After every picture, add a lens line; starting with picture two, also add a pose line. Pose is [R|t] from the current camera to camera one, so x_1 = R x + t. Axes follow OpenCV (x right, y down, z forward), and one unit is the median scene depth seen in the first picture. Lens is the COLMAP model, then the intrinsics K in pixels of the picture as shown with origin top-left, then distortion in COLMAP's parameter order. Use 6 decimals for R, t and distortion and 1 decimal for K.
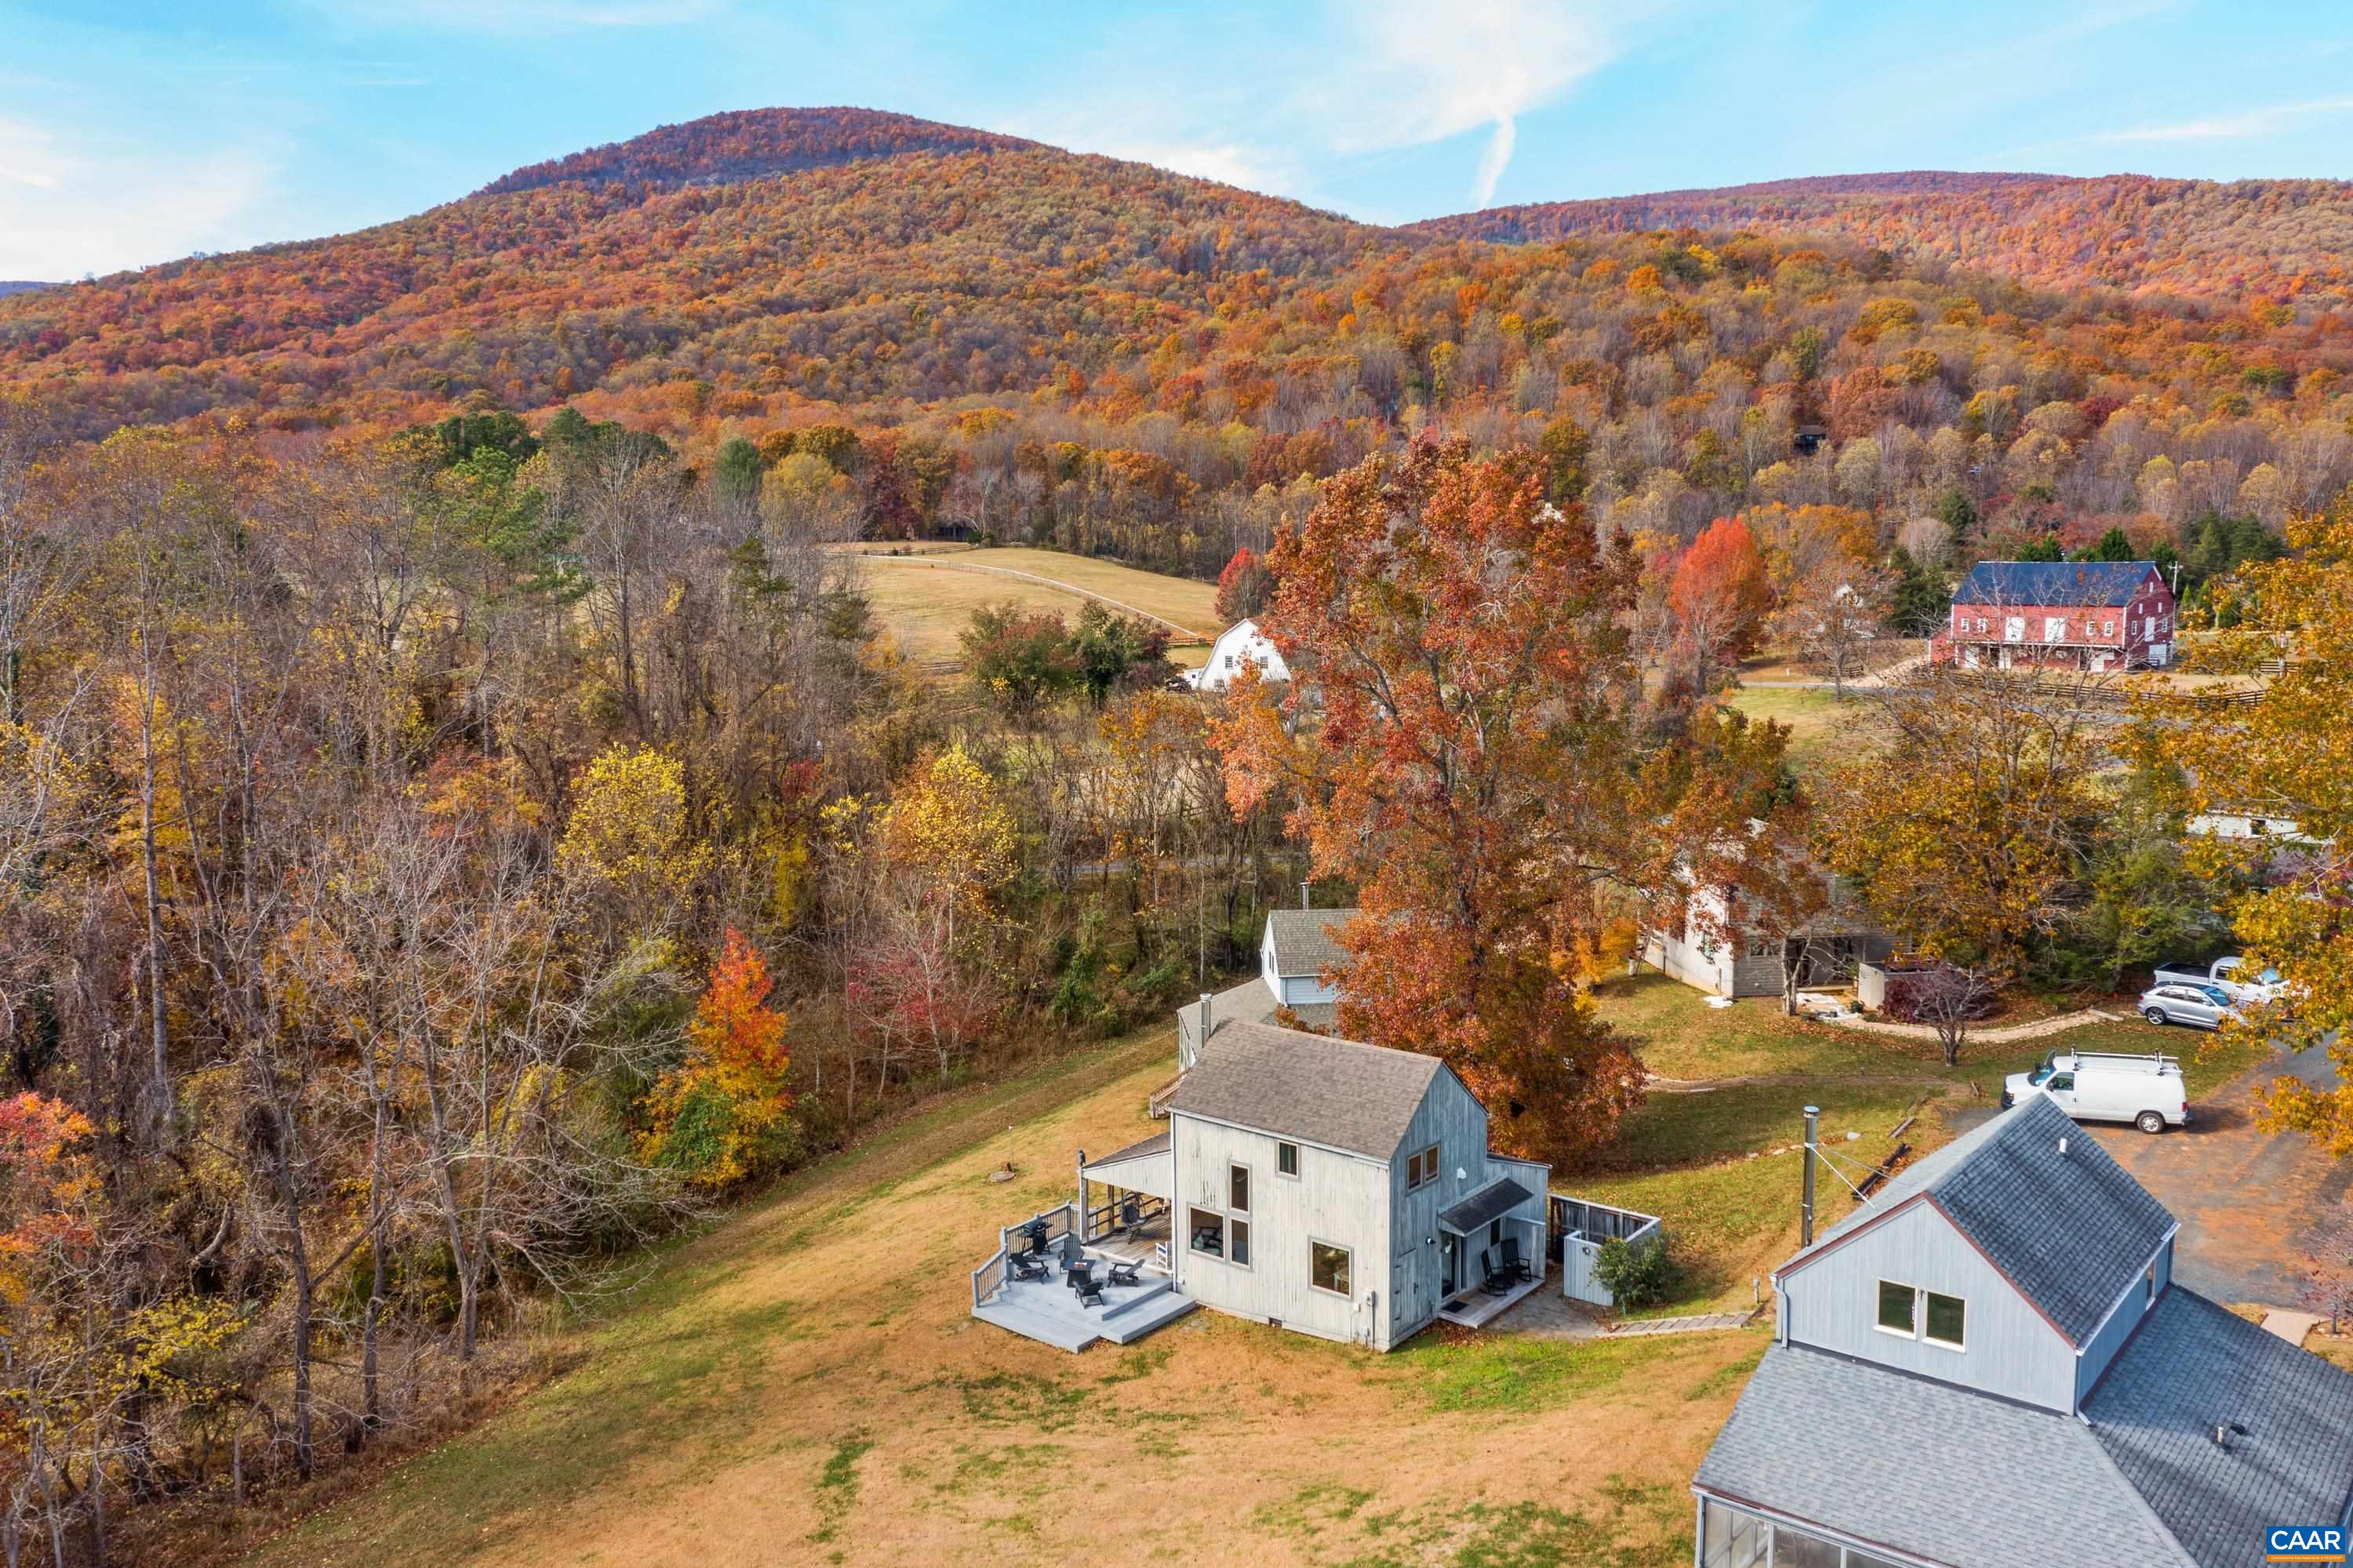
lens RADIAL K [[1893.6, 0, 1179.7], [0, 1893.6, 783.6], [0, 0, 1]] dist [0.008441, 0.001767]
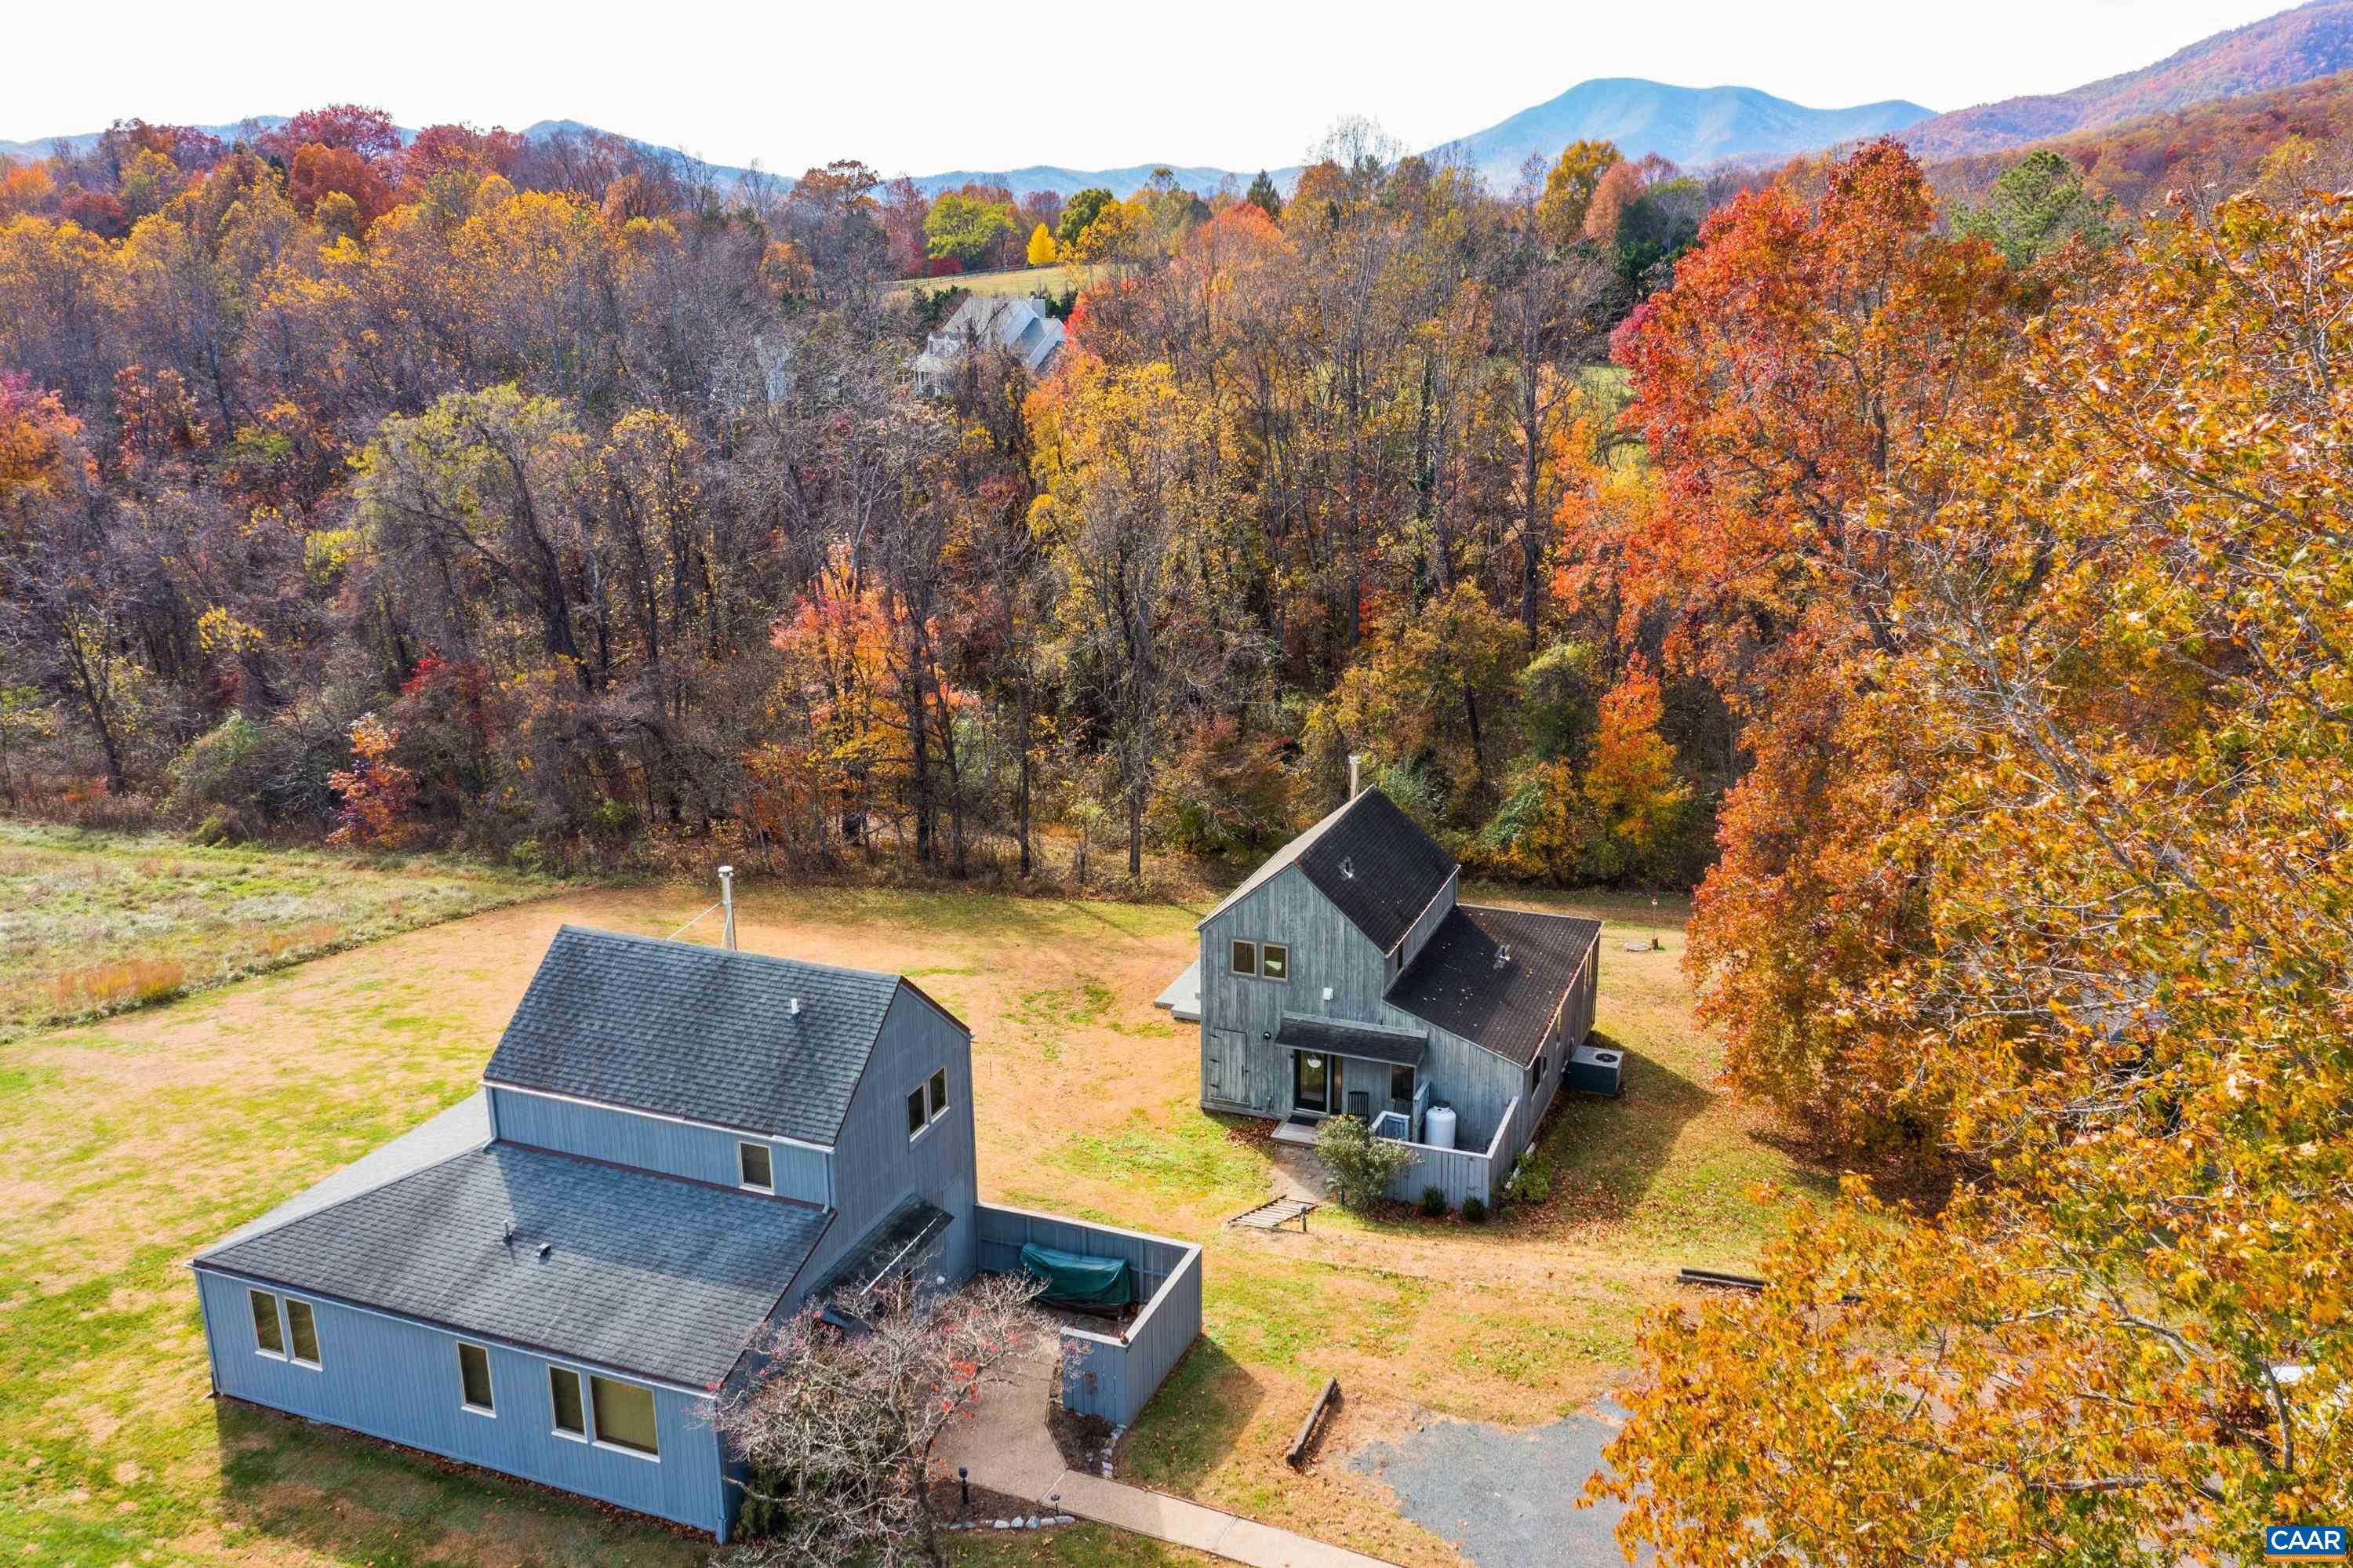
lens RADIAL K [[1893.6, 0, 1176.2], [0, 1893.6, 789.0], [0, 0, 1]] dist [0.008441, 0.001767]
pose [[0.289055, 0.272626, -0.917672, 1.004212], [-0.111997, 0.961640, 0.250410, -0.124278], [0.950738, 0.030394, 0.308501, 0.663820]]
